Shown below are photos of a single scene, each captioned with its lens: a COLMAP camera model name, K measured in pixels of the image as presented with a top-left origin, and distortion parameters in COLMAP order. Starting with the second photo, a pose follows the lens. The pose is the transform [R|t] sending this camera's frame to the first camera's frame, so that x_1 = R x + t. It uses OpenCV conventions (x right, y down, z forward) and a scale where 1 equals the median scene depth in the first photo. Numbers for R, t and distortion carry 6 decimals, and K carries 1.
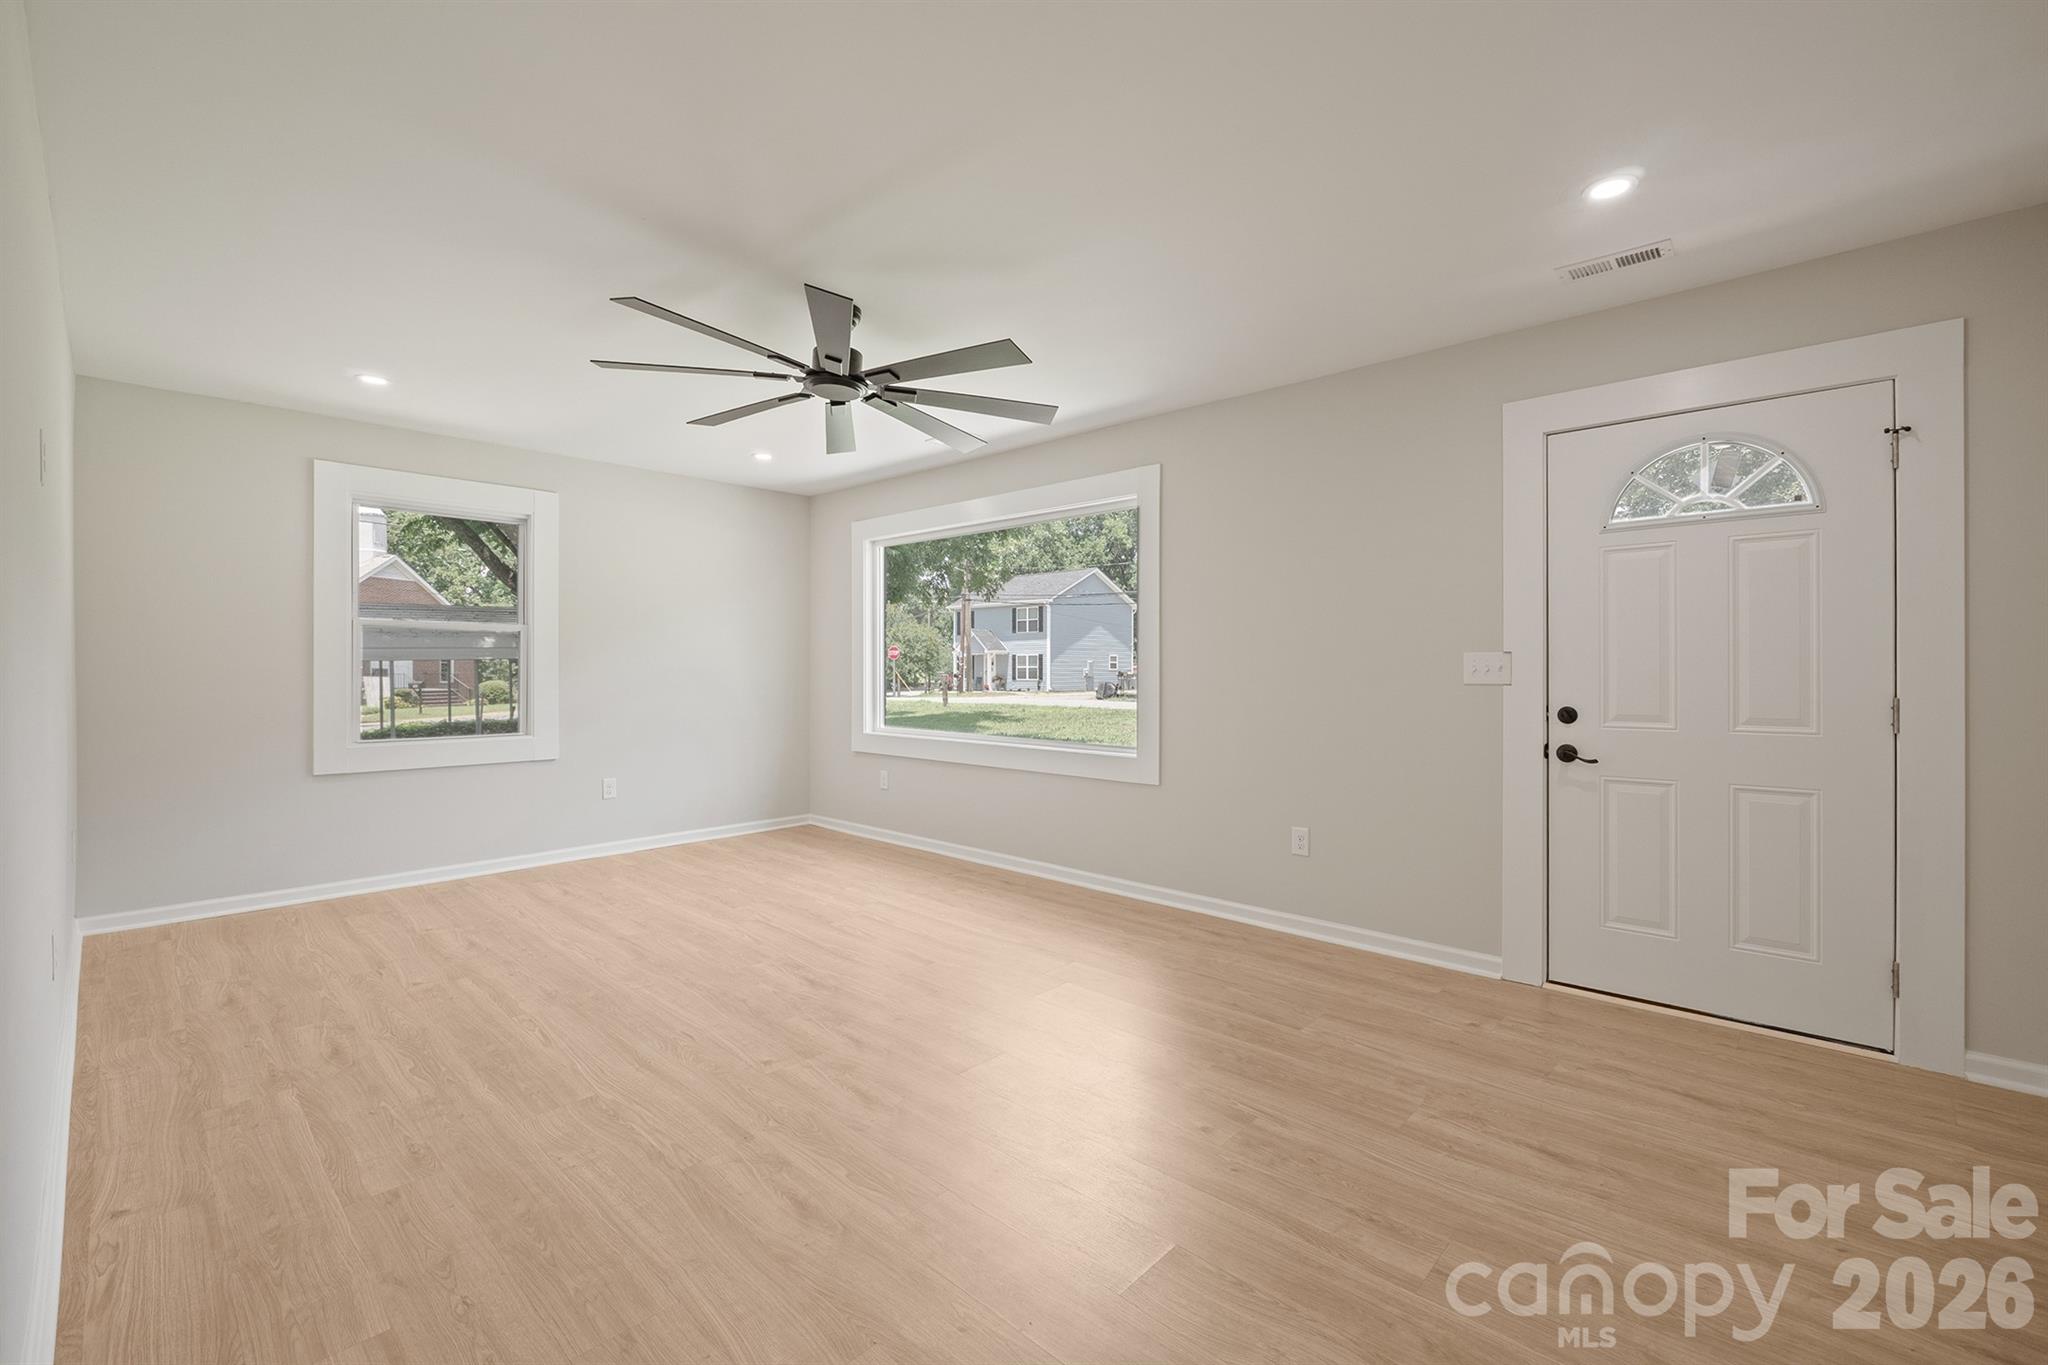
lens RADIAL K [[859.8, 0, 1026.8], [0, 859.8, 668.2], [0, 0, 1]] dist [-0.004374, -0.000033]
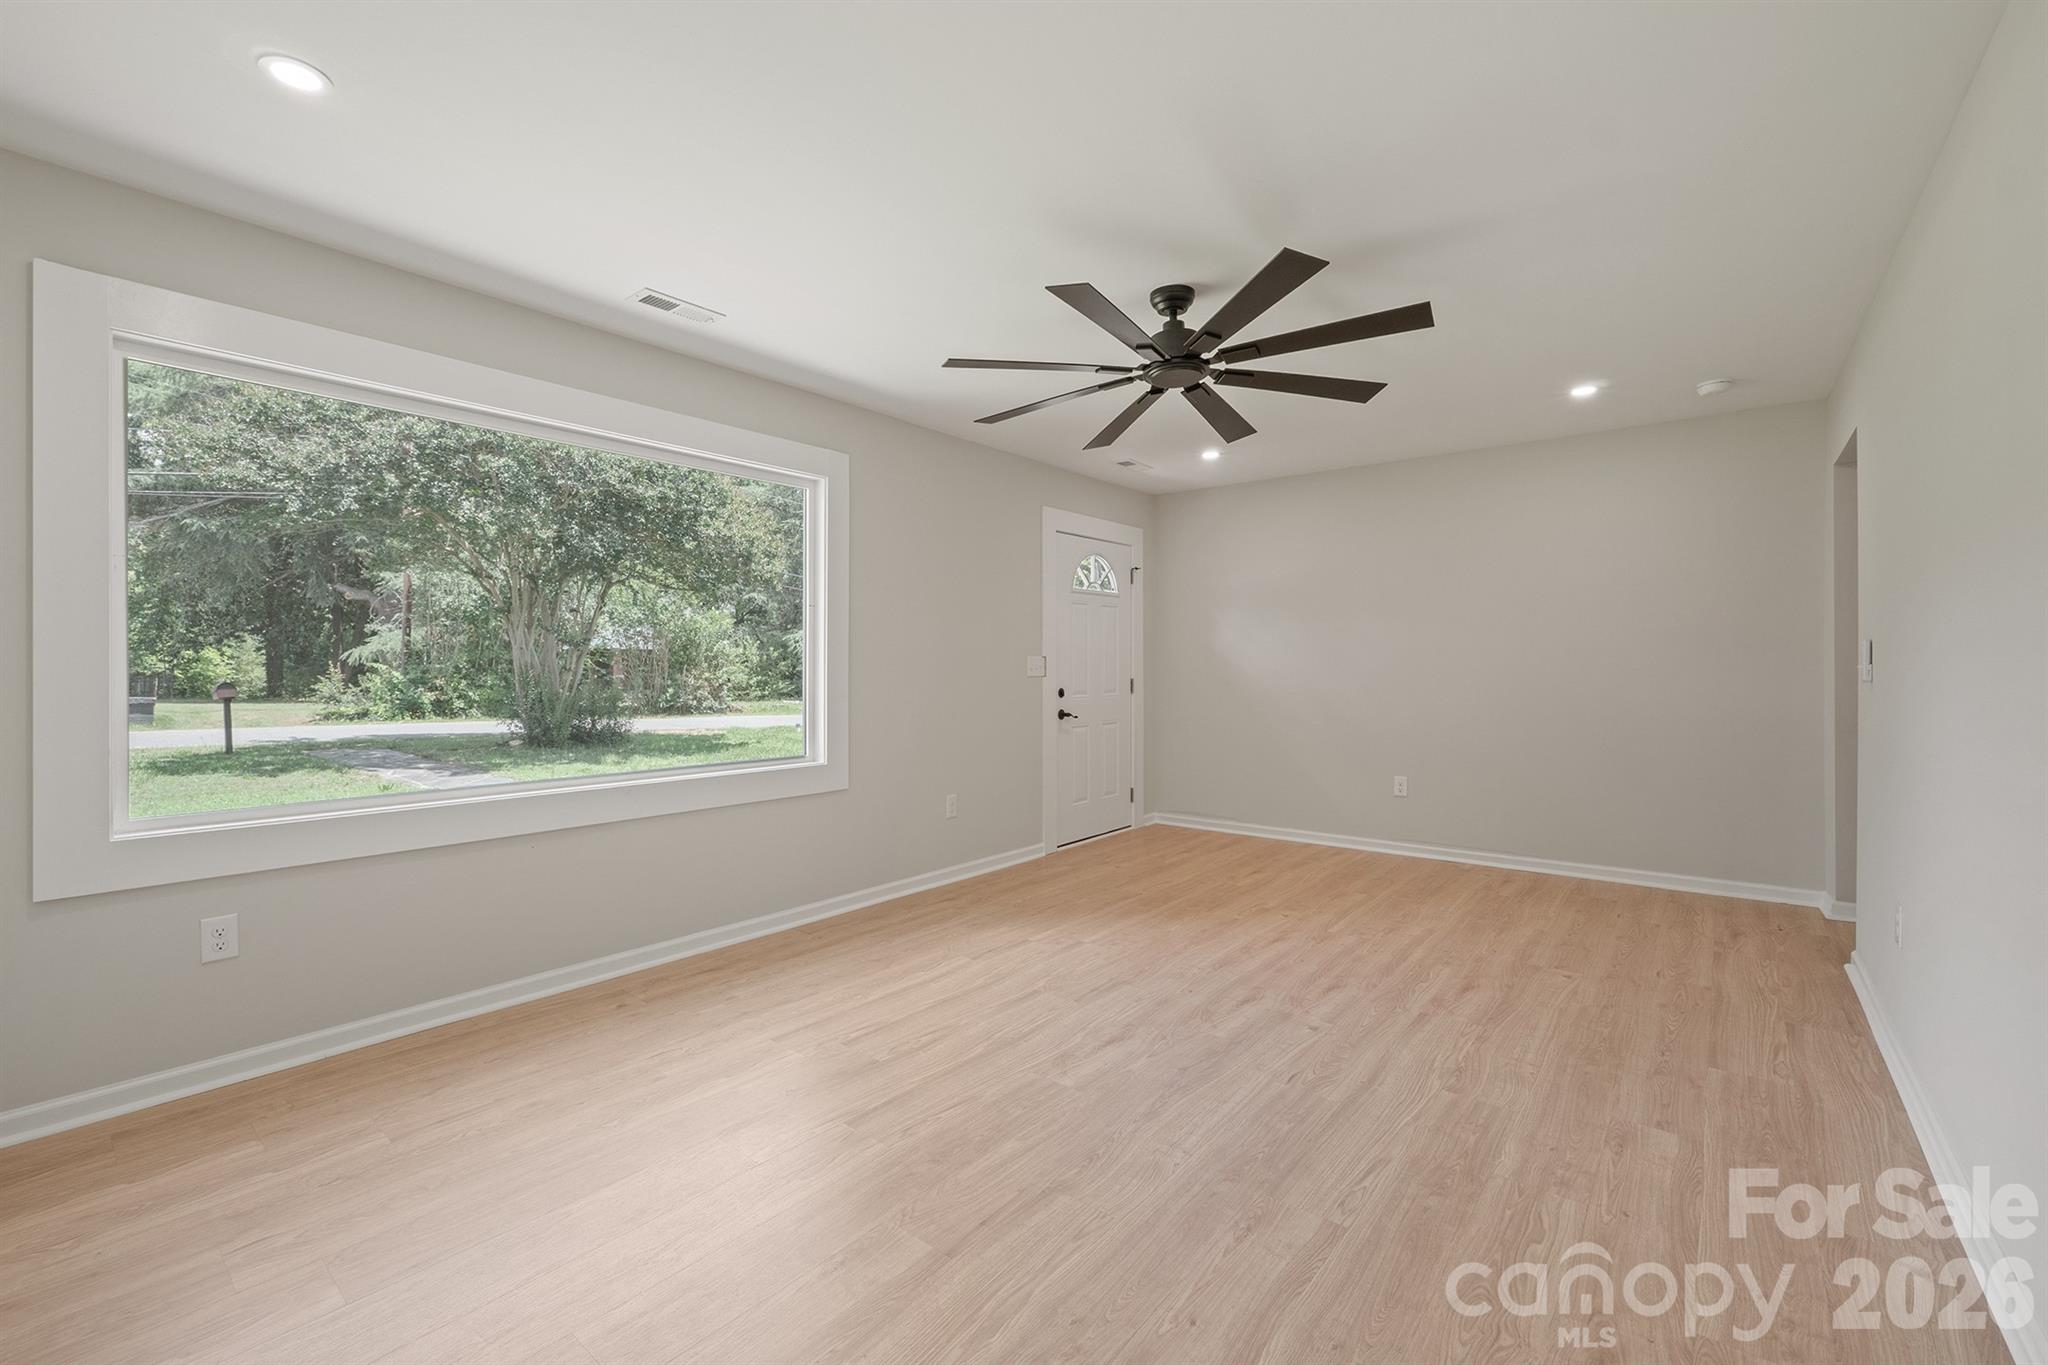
lens RADIAL K [[859.8, 0, 1026.8], [0, 859.8, 668.2], [0, 0, 1]] dist [-0.004374, -0.000033]
pose [[-0.073209, -0.002186, 0.997314, -1.109427], [0.003103, 0.999992, 0.002420, -0.000673], [-0.997312, 0.003272, -0.073202, 1.176235]]
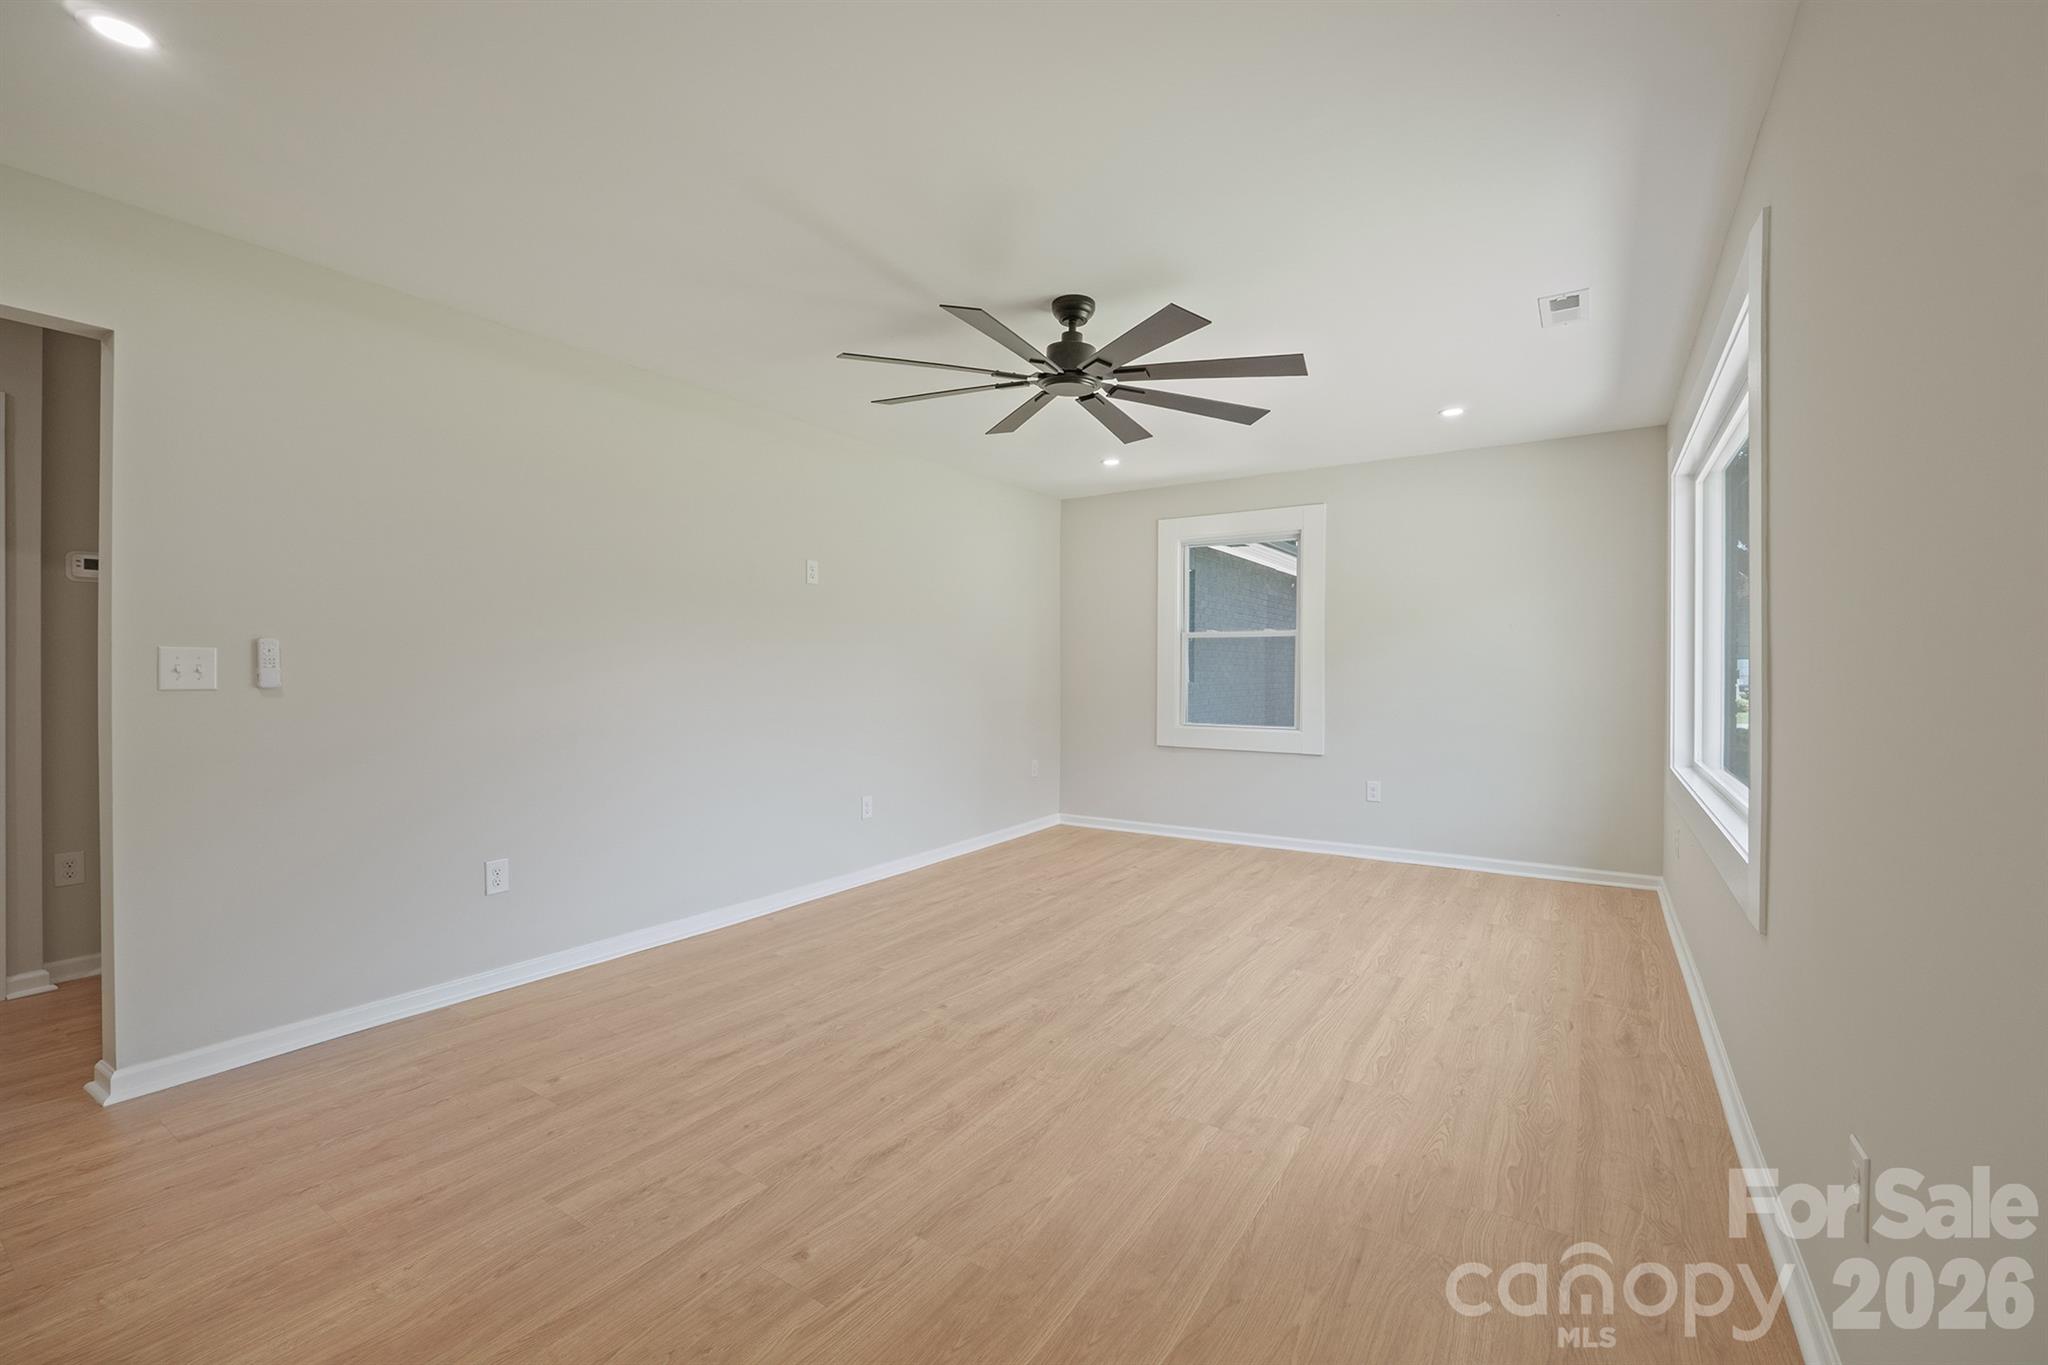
lens RADIAL K [[859.8, 0, 1026.8], [0, 859.8, 668.2], [0, 0, 1]] dist [-0.004374, -0.000033]
pose [[0.171597, -0.000011, -0.985167, 0.708860], [-0.002707, 0.999996, -0.000483, -0.000417], [0.985163, 0.002750, 0.171596, 0.743943]]
